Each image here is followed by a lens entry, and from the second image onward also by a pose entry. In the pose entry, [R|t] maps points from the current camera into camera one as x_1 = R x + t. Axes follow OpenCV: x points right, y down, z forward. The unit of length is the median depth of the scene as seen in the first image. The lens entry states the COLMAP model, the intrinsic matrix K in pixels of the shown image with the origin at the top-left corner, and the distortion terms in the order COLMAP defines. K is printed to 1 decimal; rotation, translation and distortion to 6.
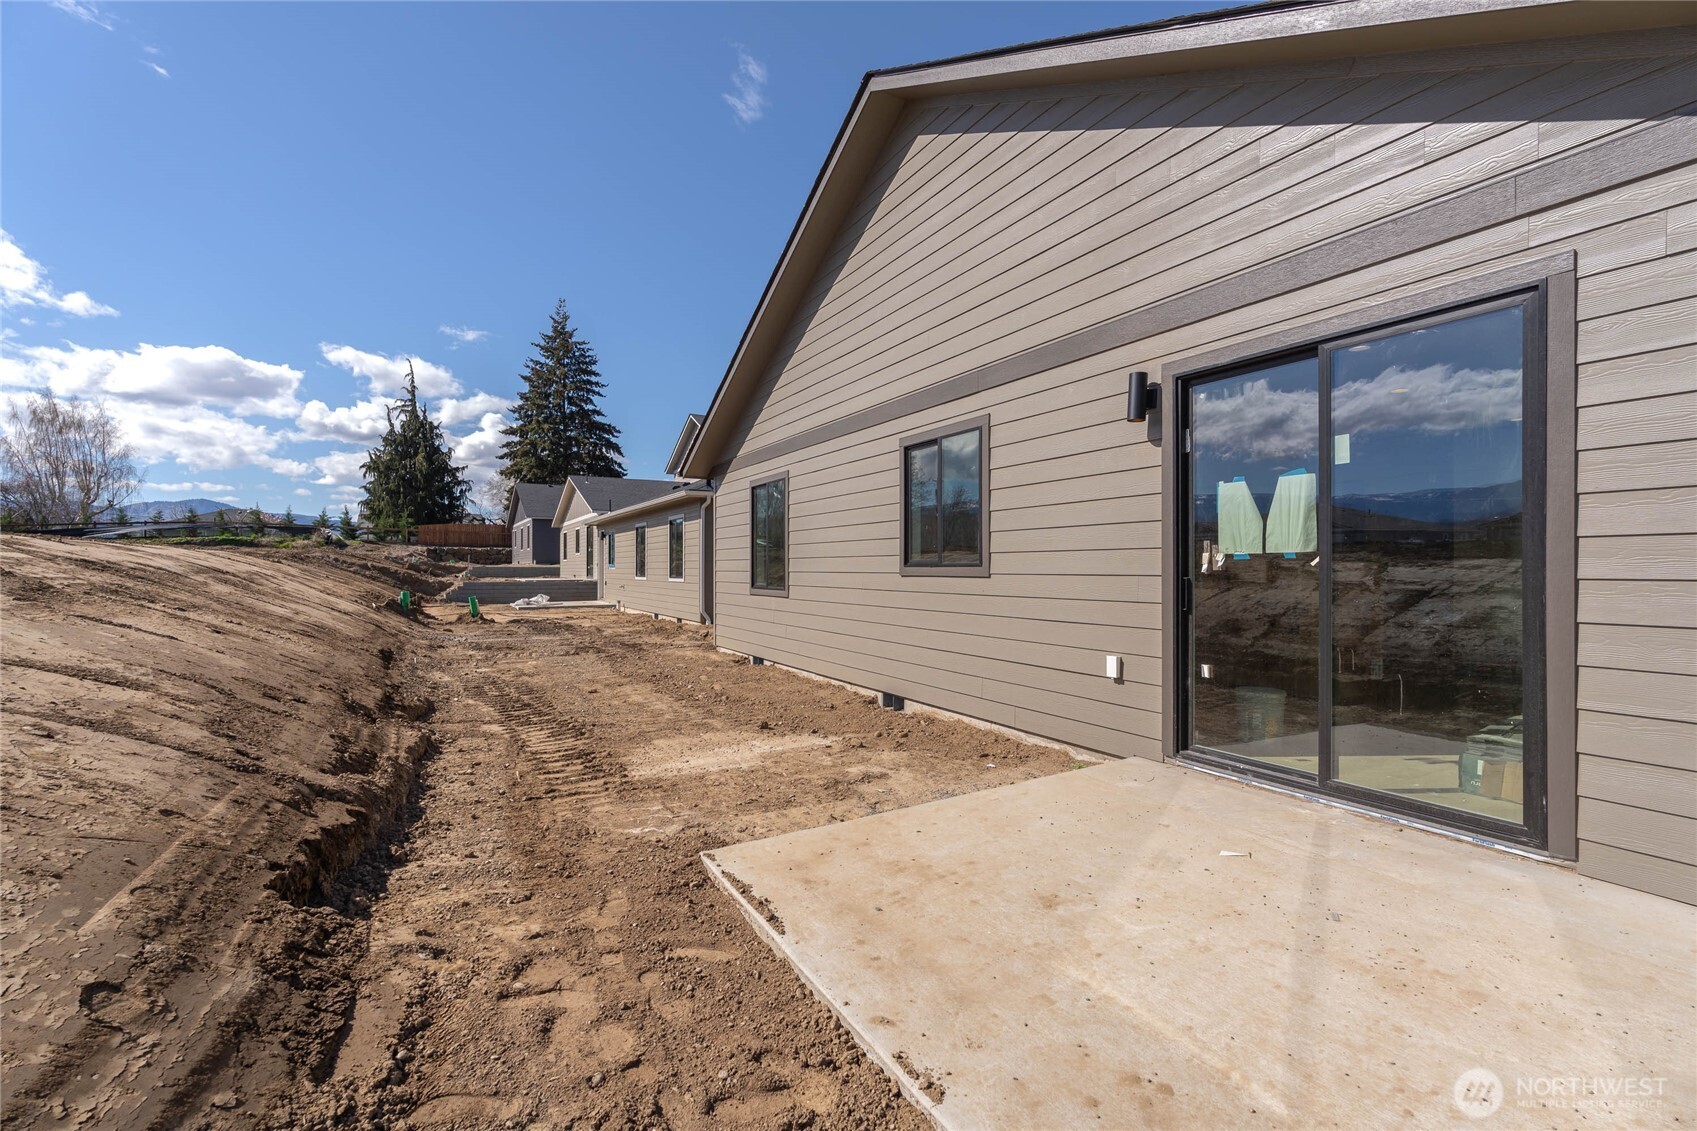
lens RADIAL K [[735.8, 0, 848.5], [0, 735.8, 565.5], [0, 0, 1]] dist [-0.004288, 0.000255]
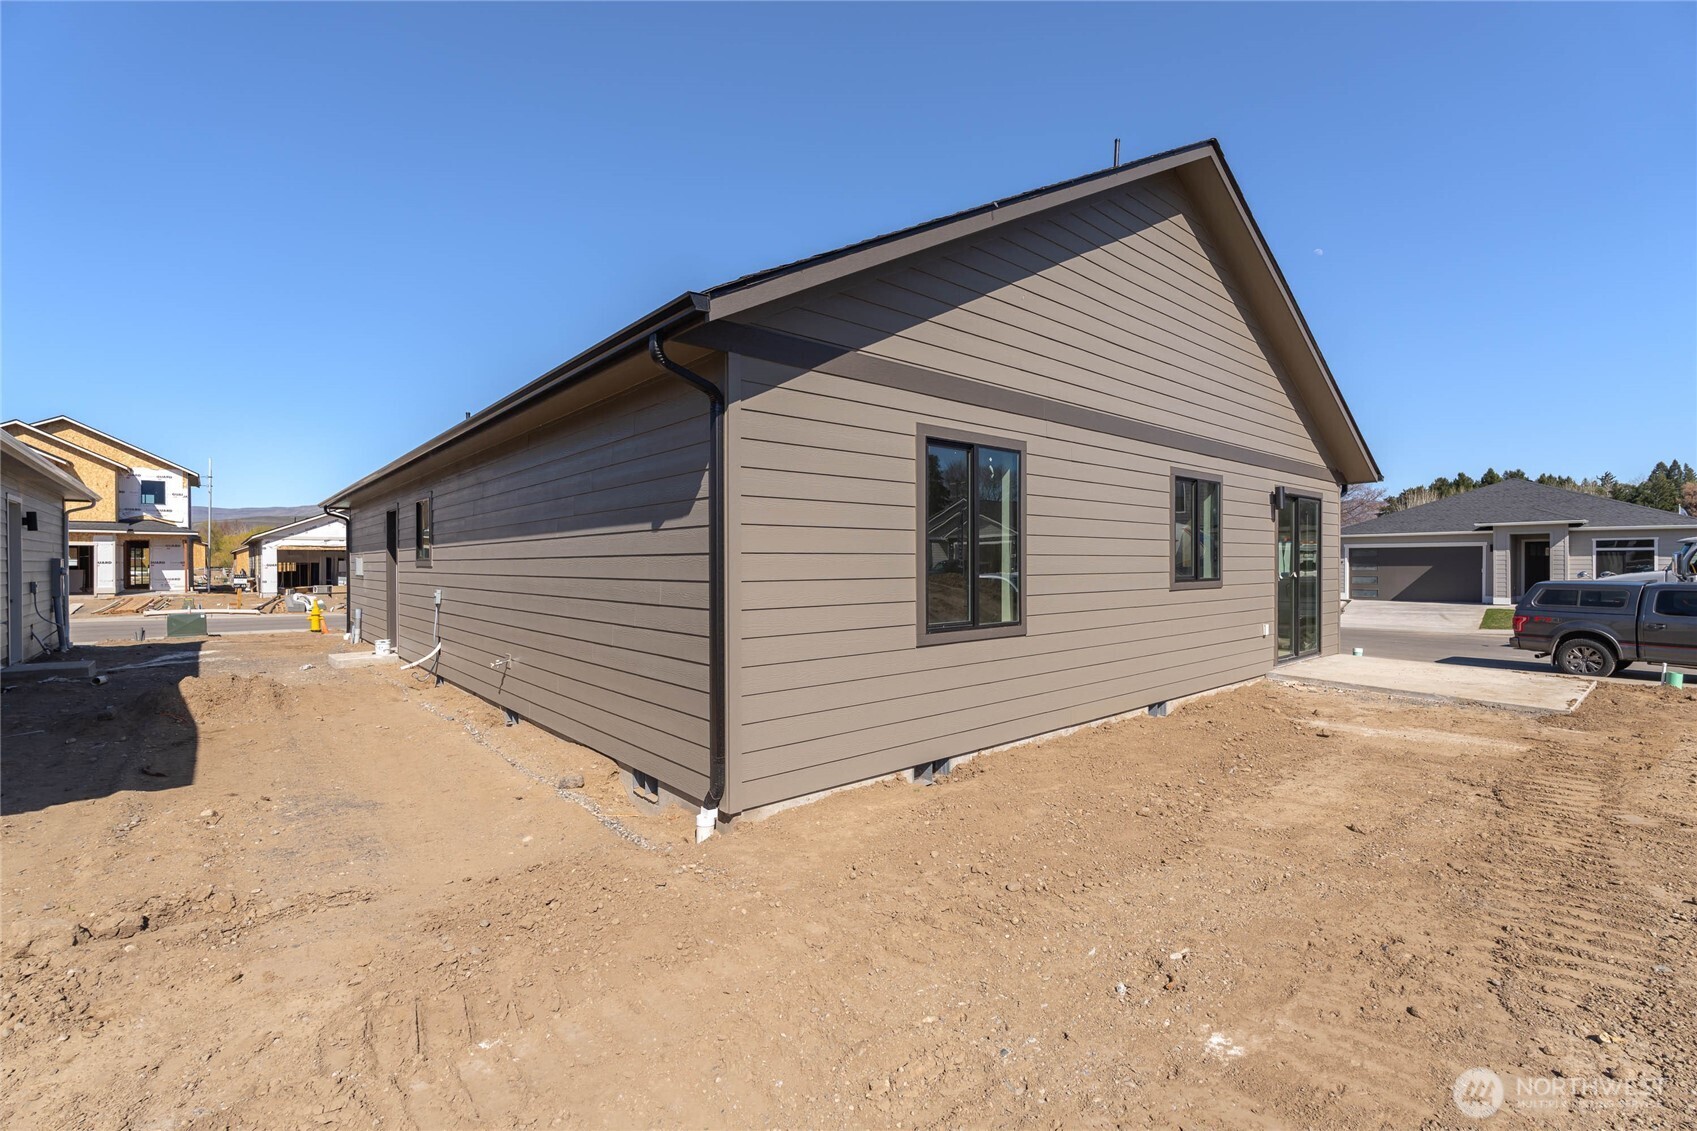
lens RADIAL K [[735.8, 0, 848.5], [0, 735.8, 565.5], [0, 0, 1]] dist [-0.004288, 0.000255]
pose [[-0.199089, 0.003993, 0.979973, -1.059925], [0.002078, 0.999991, -0.003652, -0.035362], [-0.979979, 0.001309, -0.199095, 1.948966]]
